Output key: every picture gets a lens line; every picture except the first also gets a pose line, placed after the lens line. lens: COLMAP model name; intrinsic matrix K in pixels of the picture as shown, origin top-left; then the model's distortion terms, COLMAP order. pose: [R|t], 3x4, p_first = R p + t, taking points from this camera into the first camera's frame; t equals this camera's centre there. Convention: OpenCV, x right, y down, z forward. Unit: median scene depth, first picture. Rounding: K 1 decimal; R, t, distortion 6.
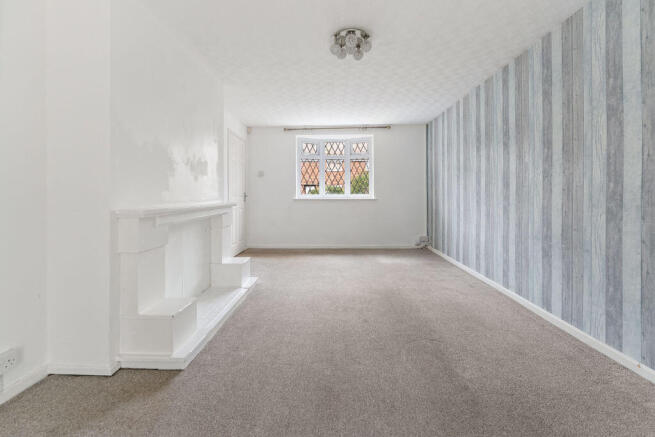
lens RADIAL K [[274.3, 0, 326.9], [0, 274.3, 198.2], [0, 0, 1]] dist [-0.000200, 0.000074]
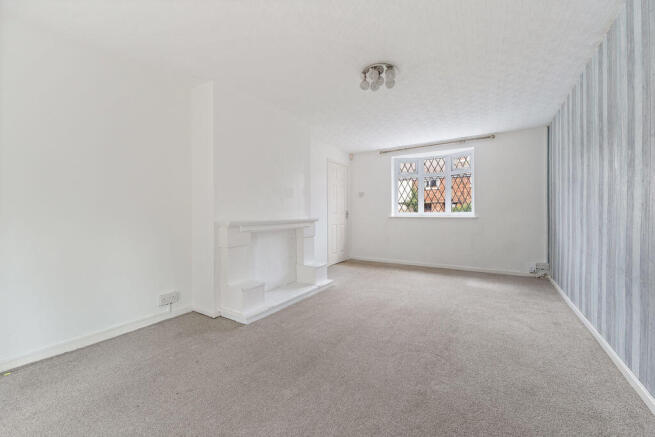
lens RADIAL K [[265.8, 0, 325.7], [0, 265.8, 220.1], [0, 0, 1]] dist [0.001647, 0.000157]
pose [[0.859179, 0.014758, -0.511463, 0.287905], [-0.007892, 0.999847, 0.015593, 0.003335], [0.511615, -0.009360, 0.859164, -0.026803]]
